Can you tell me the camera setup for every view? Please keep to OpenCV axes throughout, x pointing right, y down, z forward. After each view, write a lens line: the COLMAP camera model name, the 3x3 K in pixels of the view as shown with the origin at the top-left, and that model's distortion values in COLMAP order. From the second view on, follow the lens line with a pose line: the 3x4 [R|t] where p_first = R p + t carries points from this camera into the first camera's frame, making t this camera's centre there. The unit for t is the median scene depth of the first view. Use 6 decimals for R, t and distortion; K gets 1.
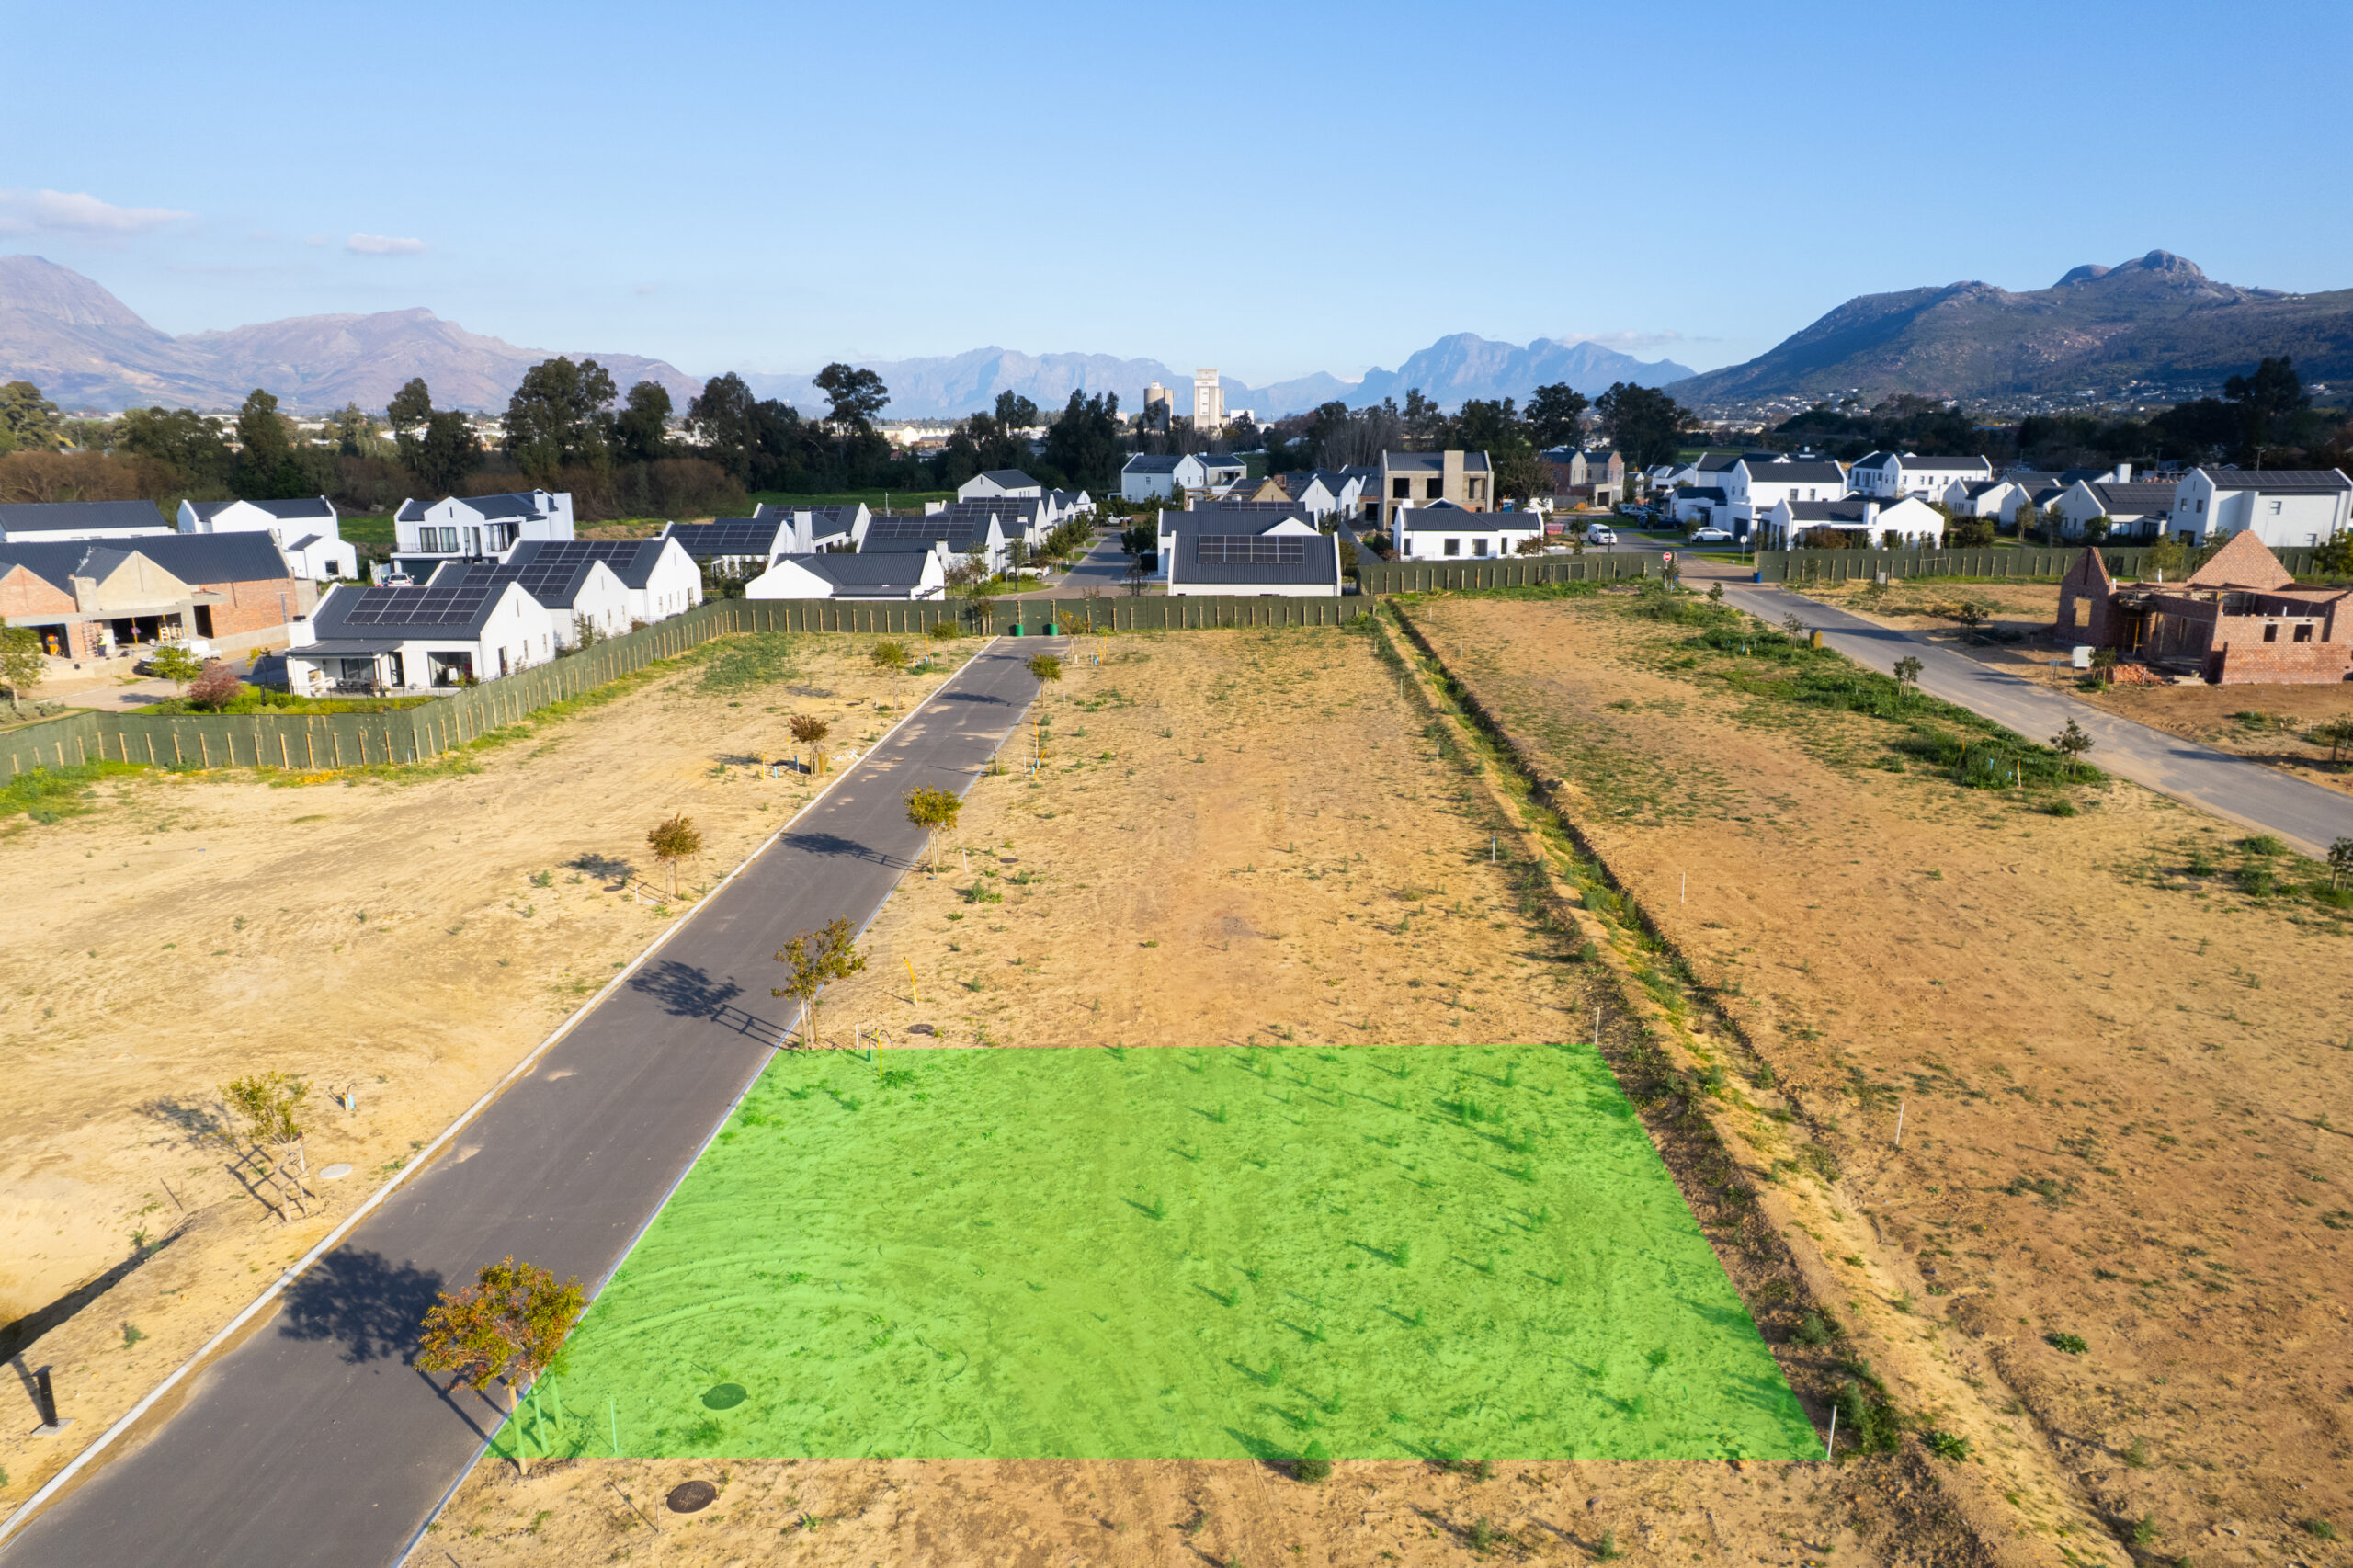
lens RADIAL K [[1480.9, 0, 1192.6], [0, 1480.9, 776.1], [0, 0, 1]] dist [-0.077872, 0.071002]
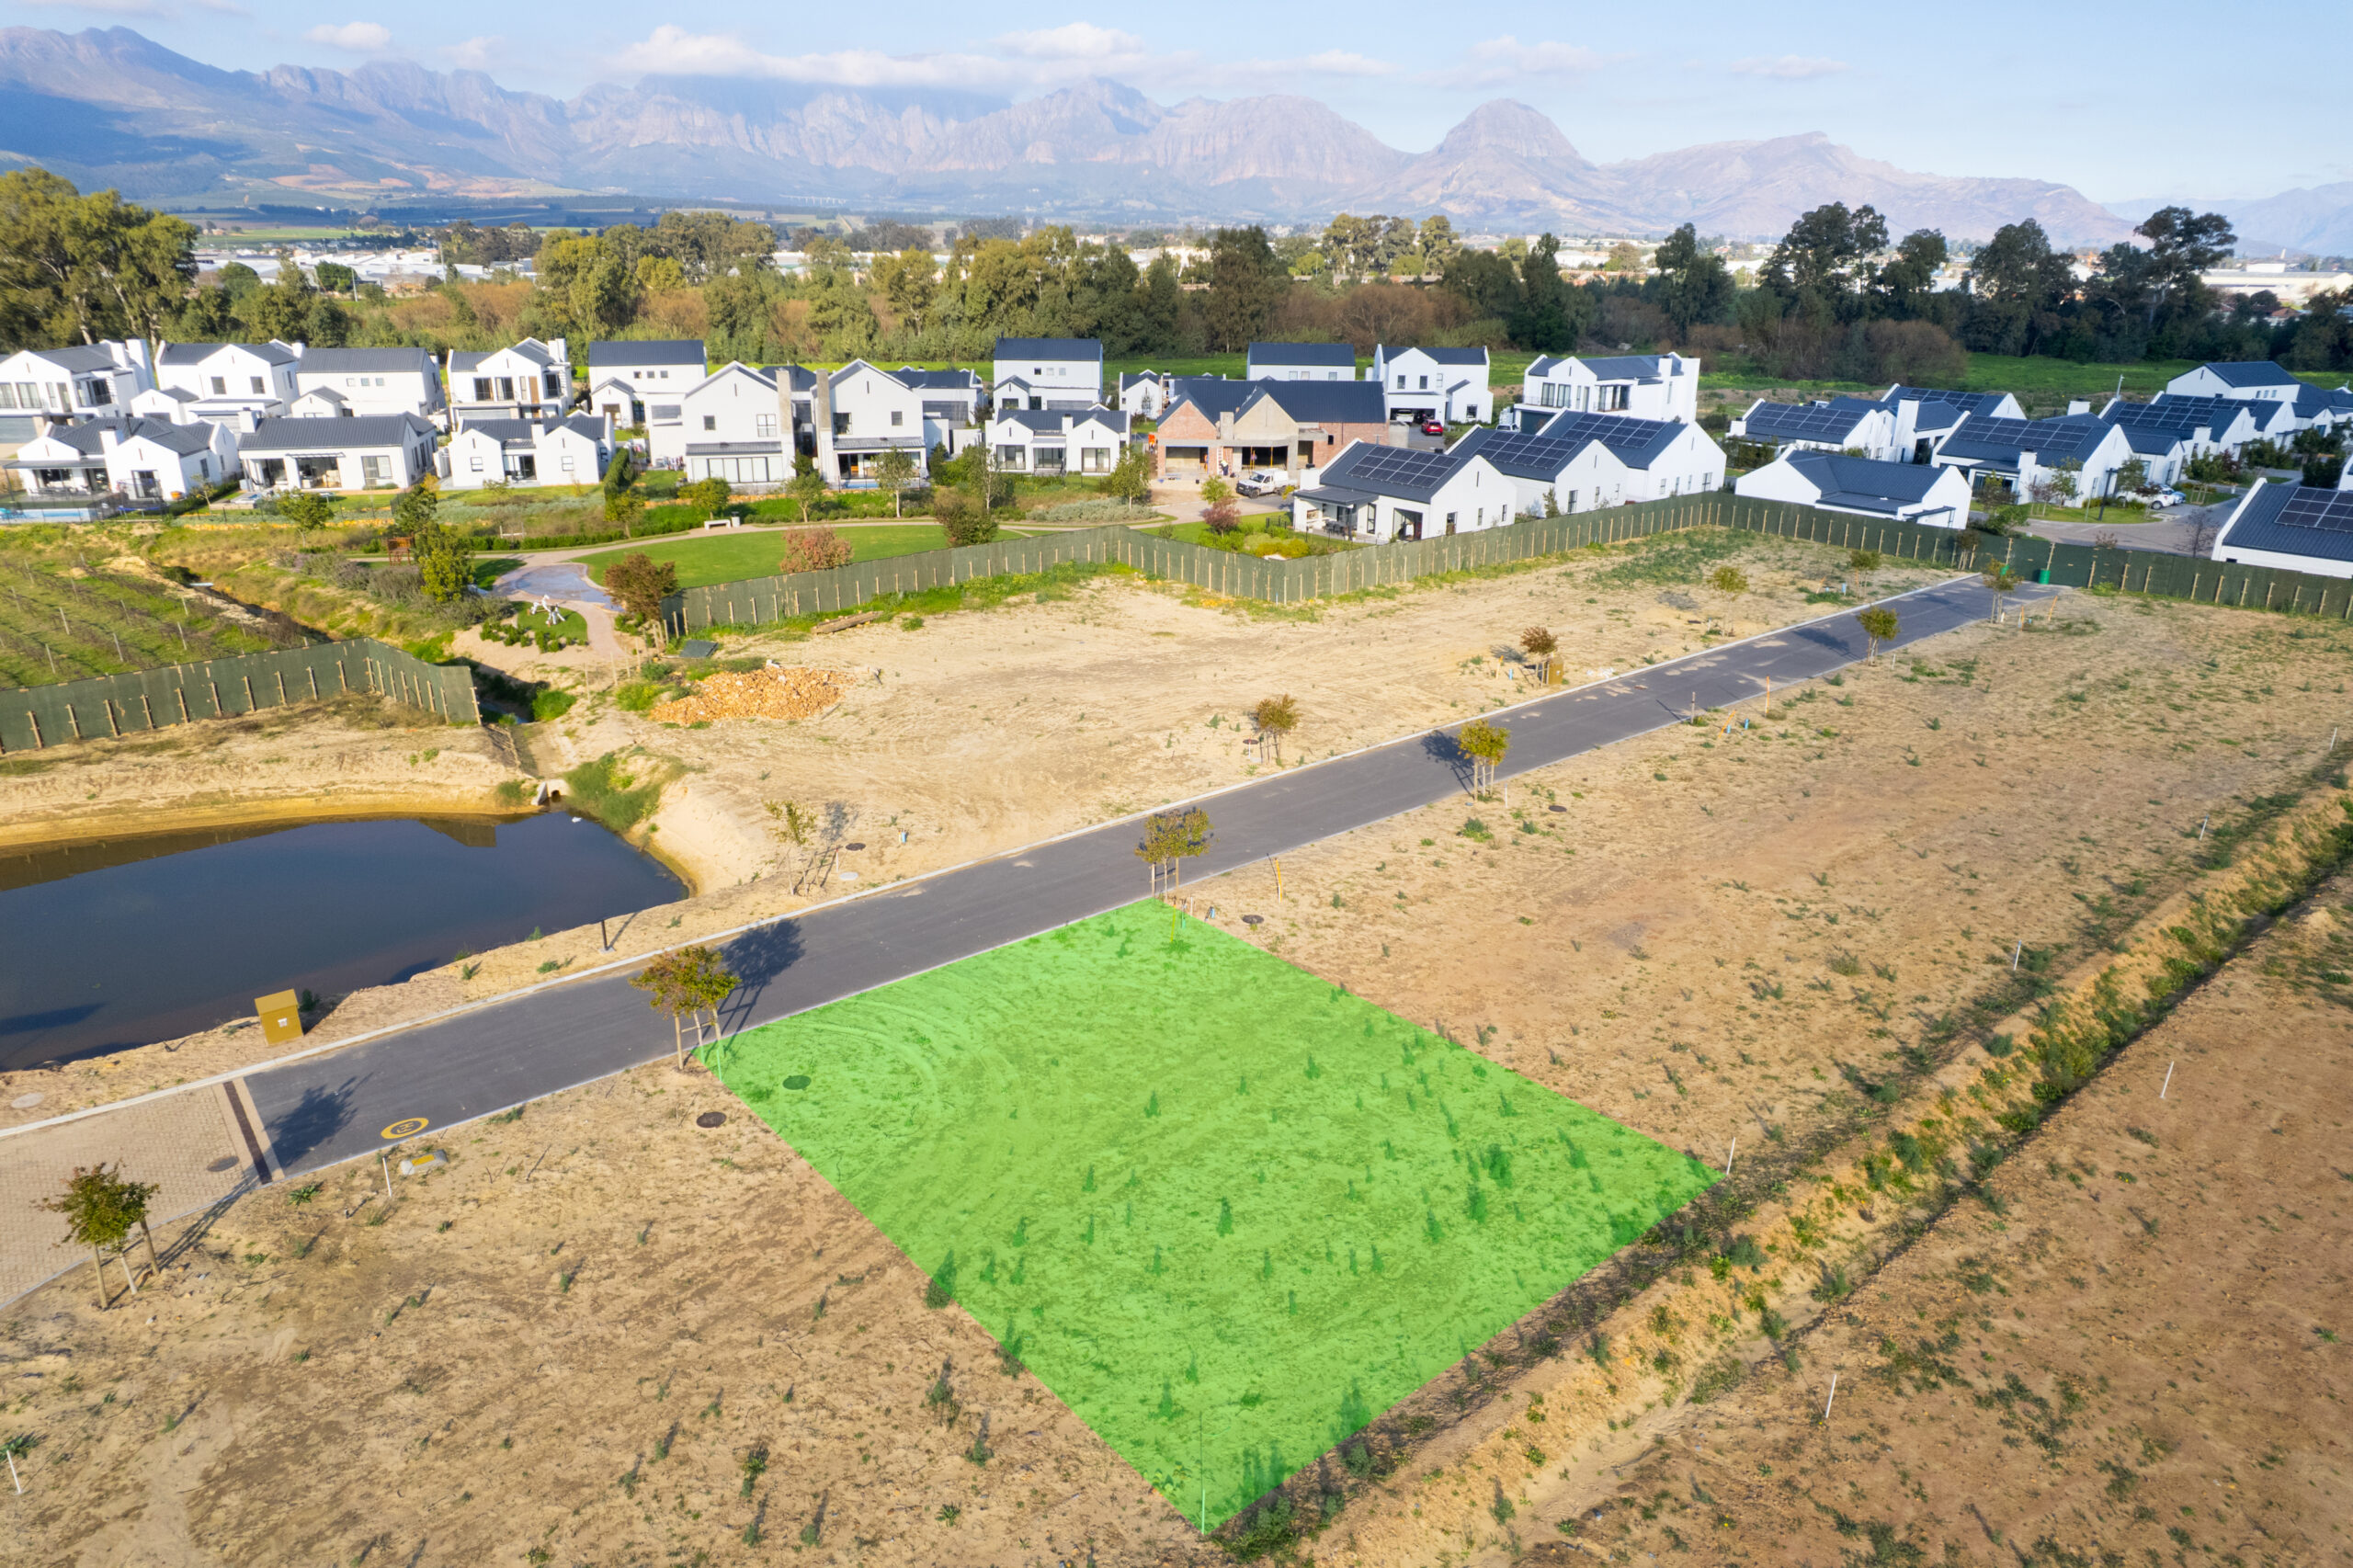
lens RADIAL K [[1480.9, 0, 1192.6], [0, 1480.9, 776.1], [0, 0, 1]] dist [-0.077872, 0.071002]
pose [[0.676944, 0.257241, -0.689619, 0.209570], [-0.184181, 0.966332, 0.179665, -0.052796], [0.712618, 0.005391, 0.701532, 0.048394]]
